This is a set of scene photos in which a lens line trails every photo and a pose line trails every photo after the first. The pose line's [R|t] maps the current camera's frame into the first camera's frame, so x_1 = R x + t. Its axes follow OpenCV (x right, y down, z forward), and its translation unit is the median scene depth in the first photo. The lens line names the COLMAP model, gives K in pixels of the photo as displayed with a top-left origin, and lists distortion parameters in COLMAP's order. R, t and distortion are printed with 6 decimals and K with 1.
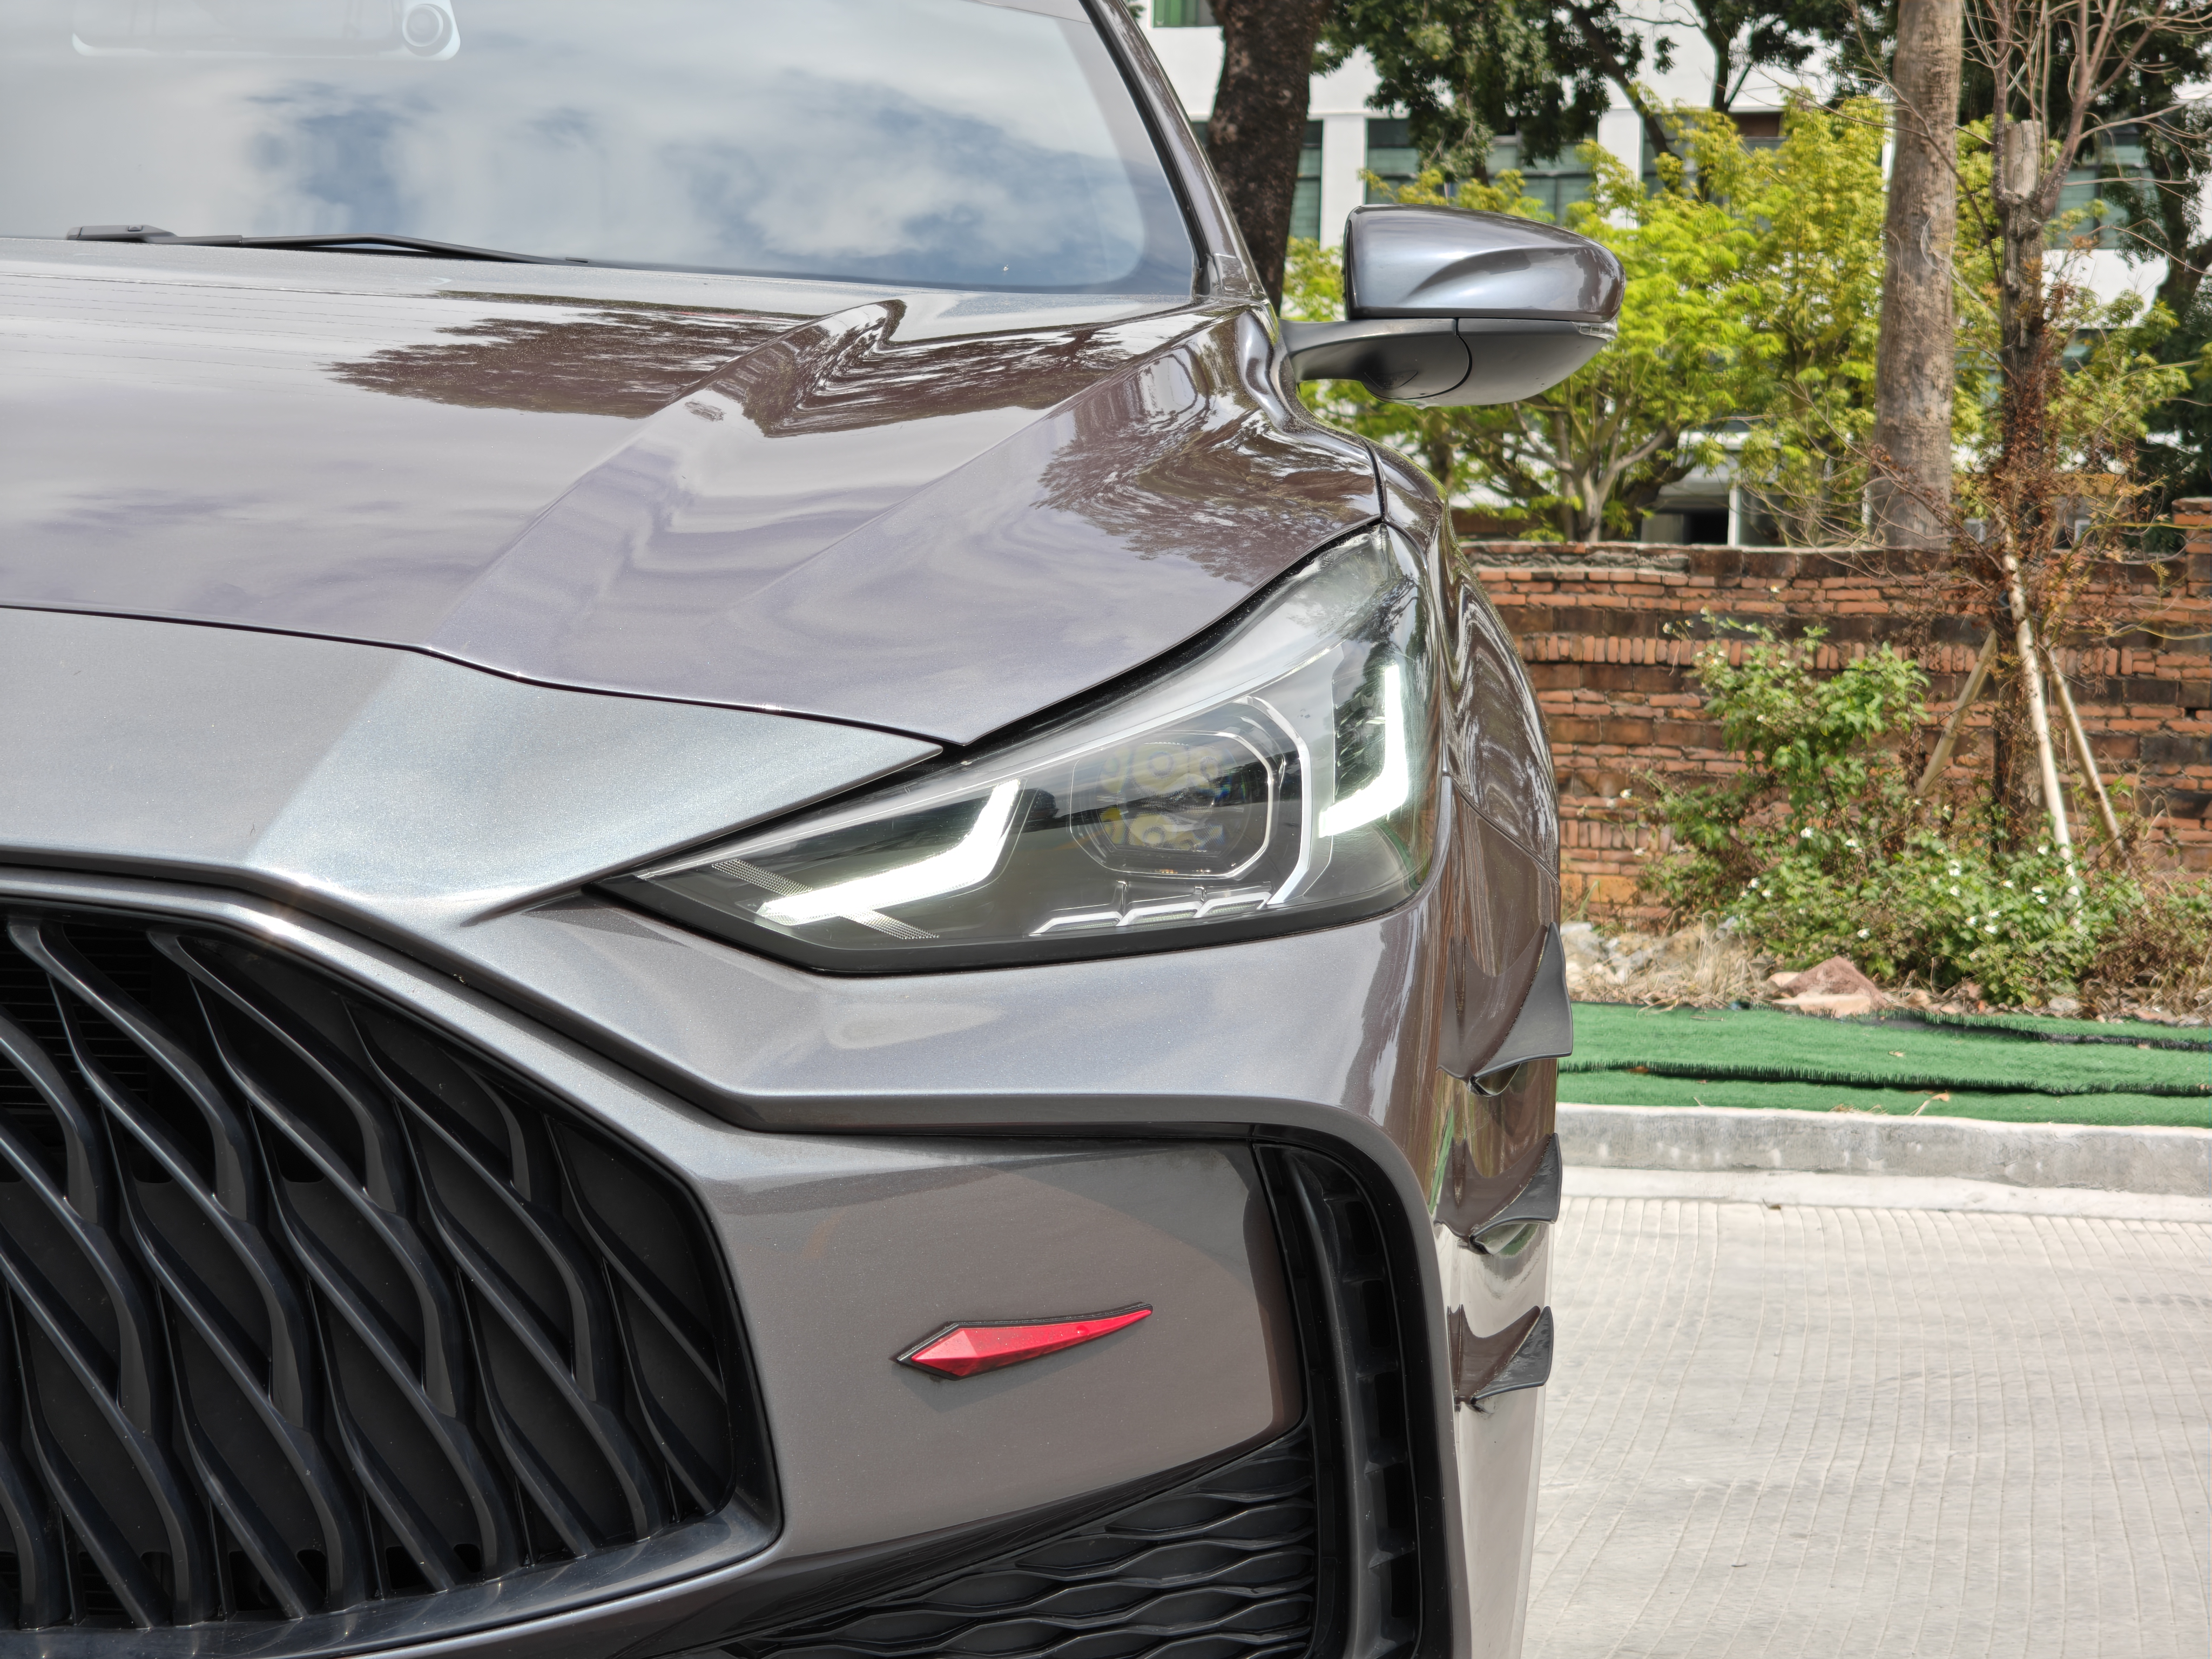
lens RADIAL K [[4581.0, 0, 1106.0], [0, 4581.0, 829.5], [0, 0, 1]] dist [0.184284, -0.089136]
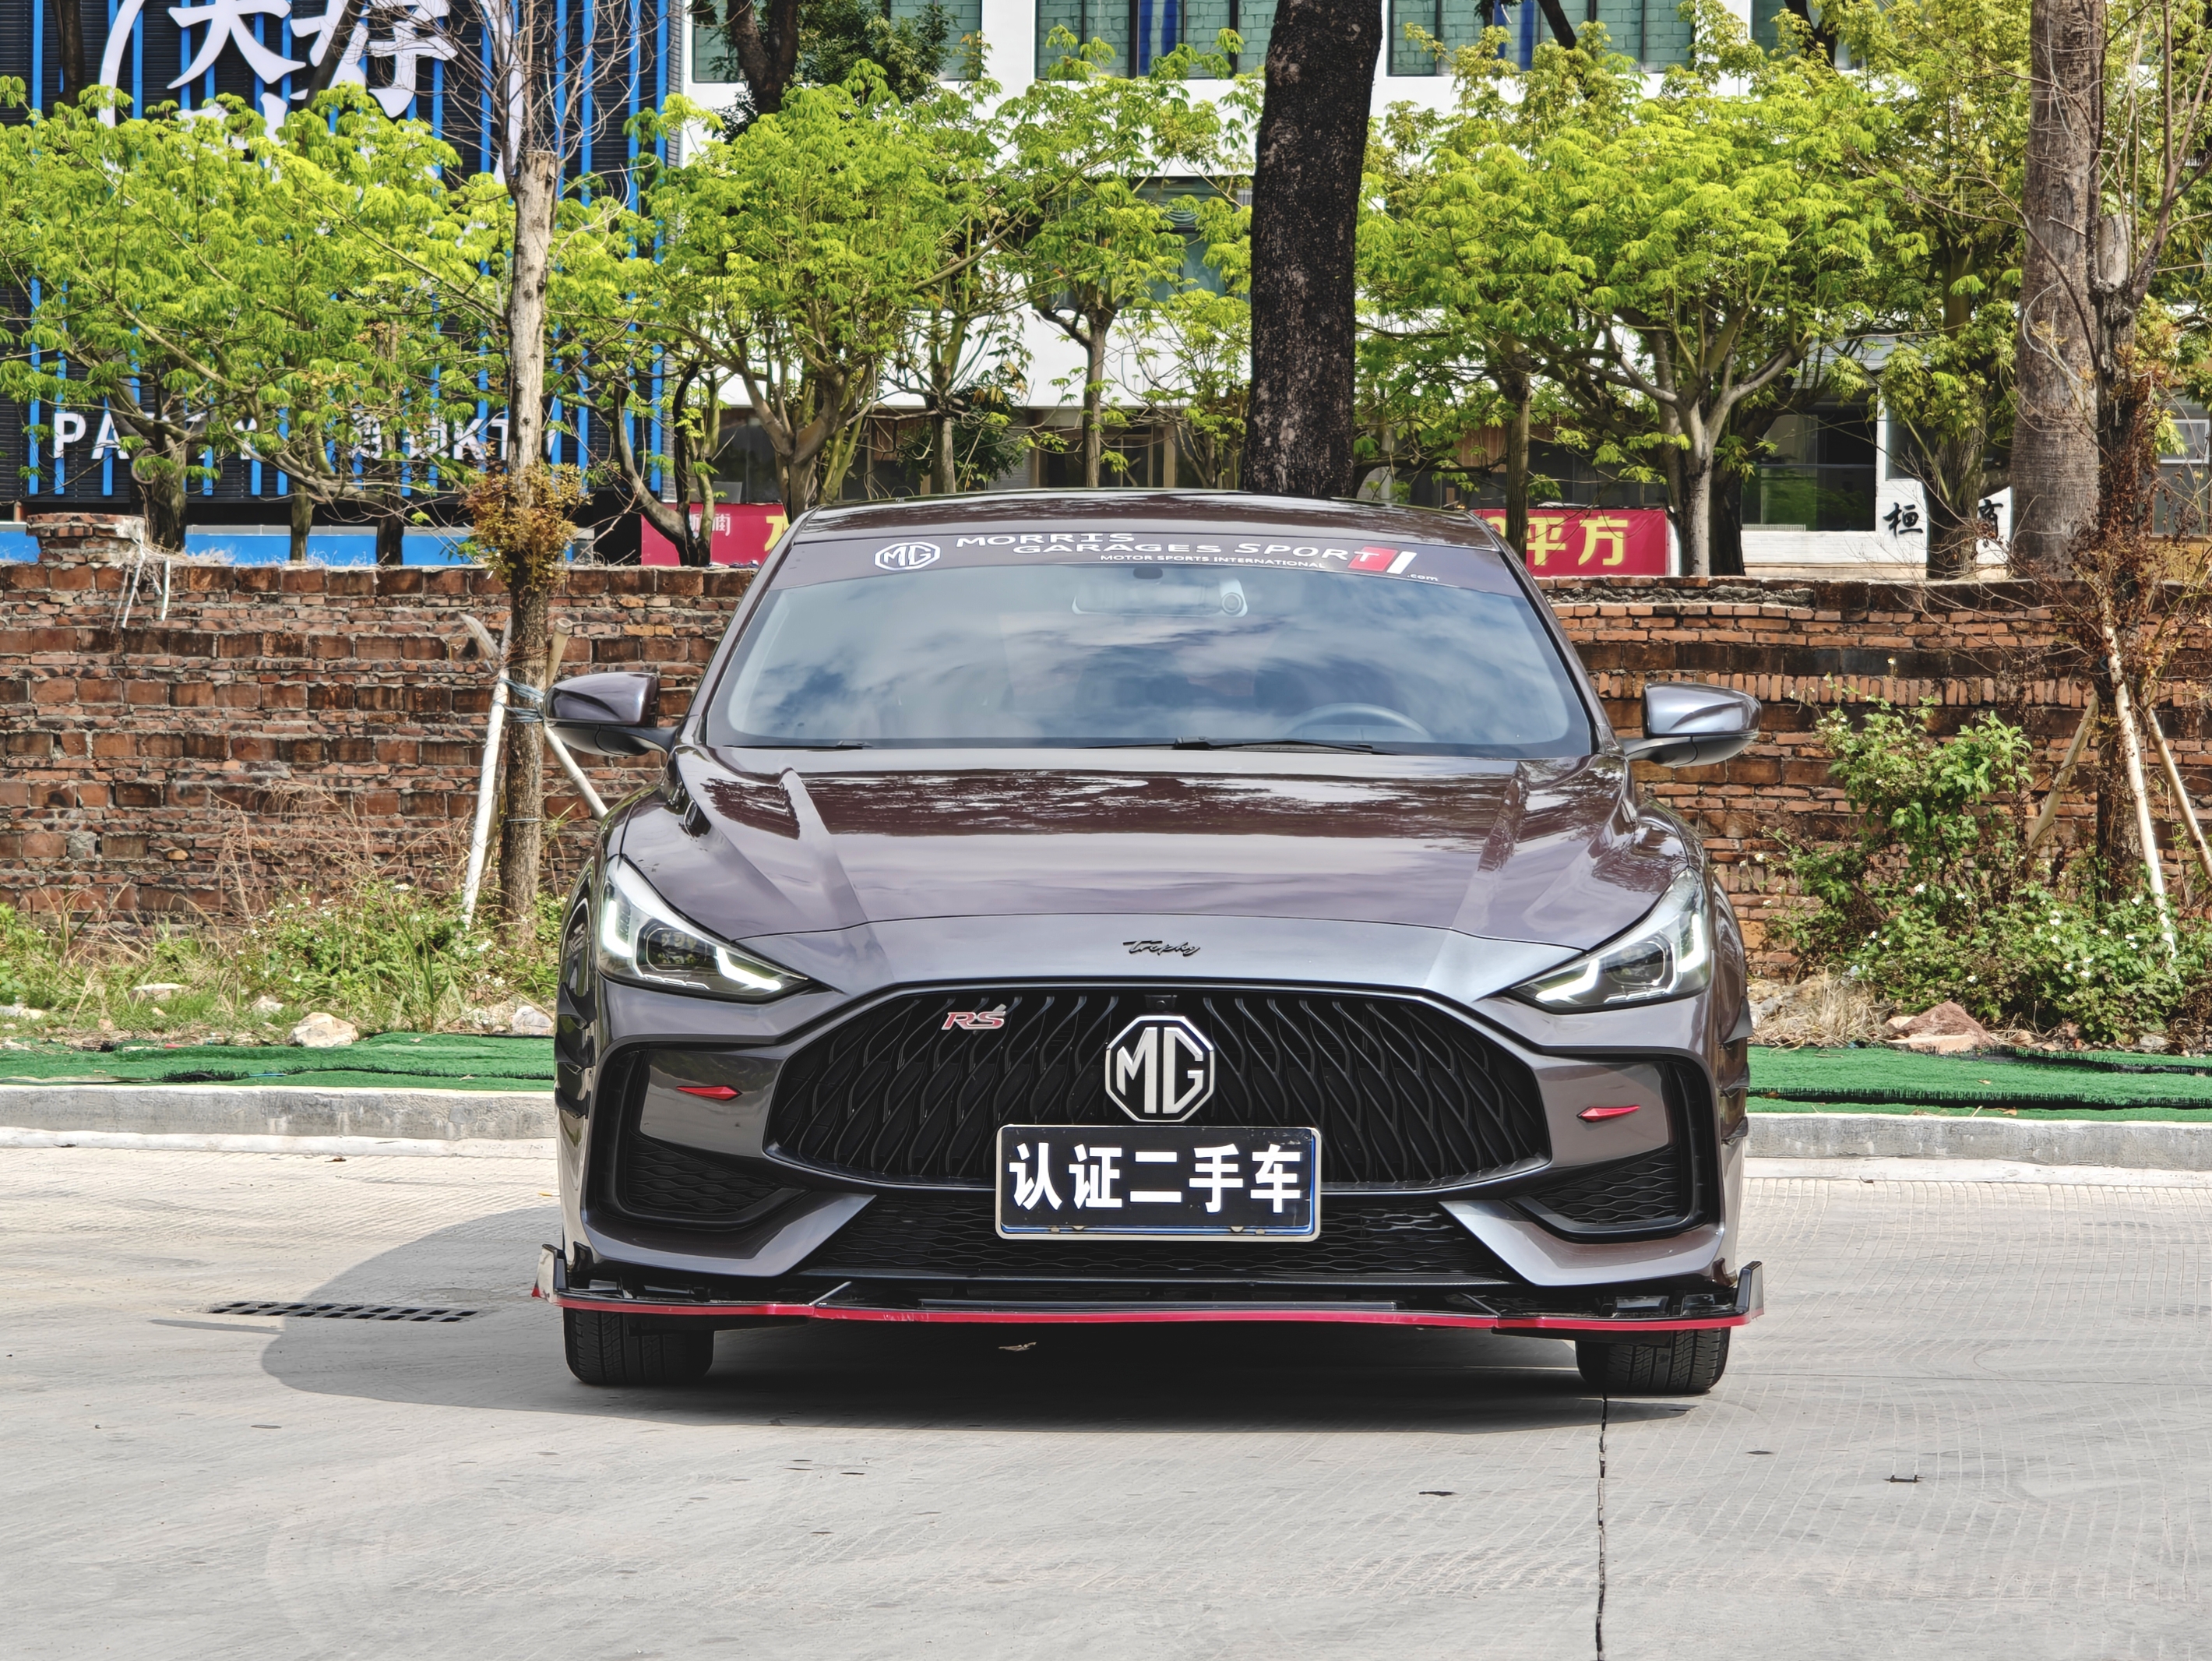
lens RADIAL K [[5800.9, 0, 1106.0], [0, 5800.9, 830.5], [0, 0, 1]] dist [-0.039035, 0.013203]
pose [[0.999920, -0.012390, 0.002411, -0.043377], [0.012398, 0.999918, -0.003298, -0.010534], [-0.002370, 0.003327, 0.999992, -0.368672]]
